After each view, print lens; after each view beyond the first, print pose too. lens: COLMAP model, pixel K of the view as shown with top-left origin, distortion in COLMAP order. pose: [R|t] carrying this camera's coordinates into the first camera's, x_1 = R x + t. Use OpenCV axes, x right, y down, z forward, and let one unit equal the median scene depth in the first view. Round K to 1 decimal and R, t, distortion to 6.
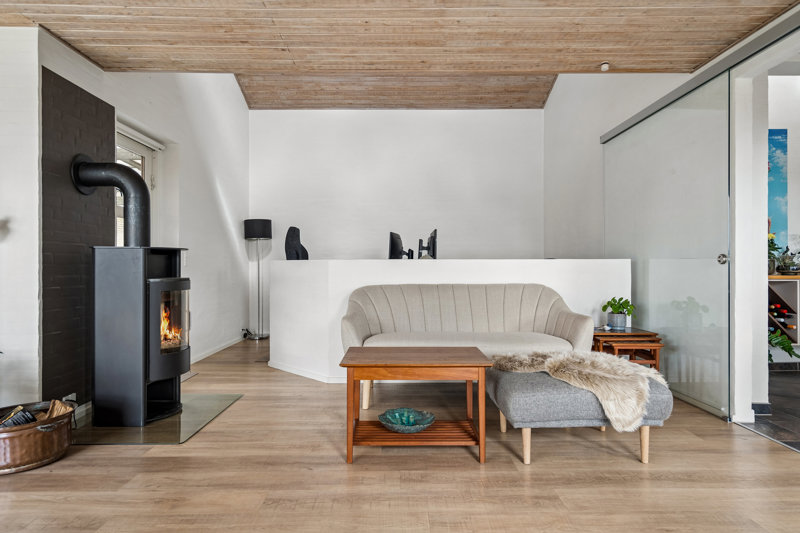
lens RADIAL K [[465.1, 0, 400.0], [0, 465.1, 266.5], [0, 0, 1]] dist [0.001971, -0.000094]
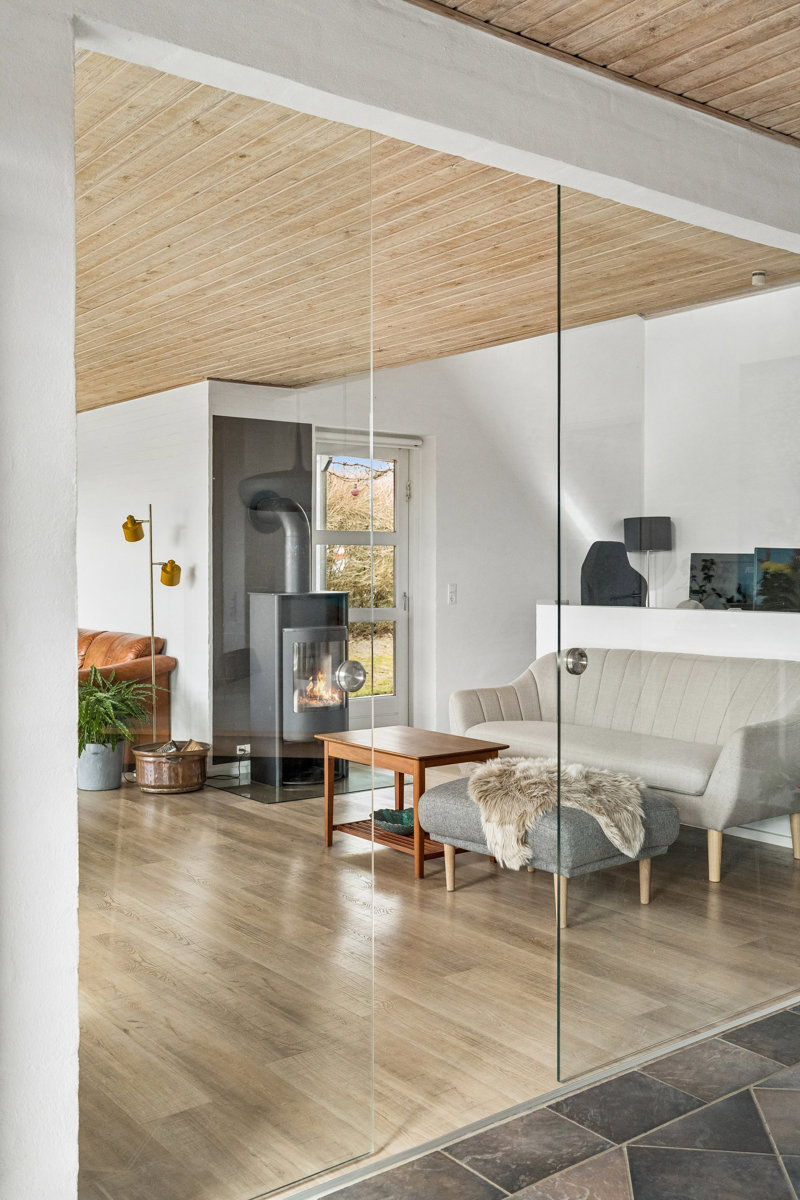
lens RADIAL K [[1151.5, 0, 396.1], [0, 1151.5, 578.6], [0, 0, 1]] dist [-0.002880, -0.002195]
pose [[0.603706, 0.009356, -0.797152, 1.397344], [0.001405, 0.999917, 0.012801, -0.100446], [0.797206, -0.008848, 0.603643, -0.190123]]
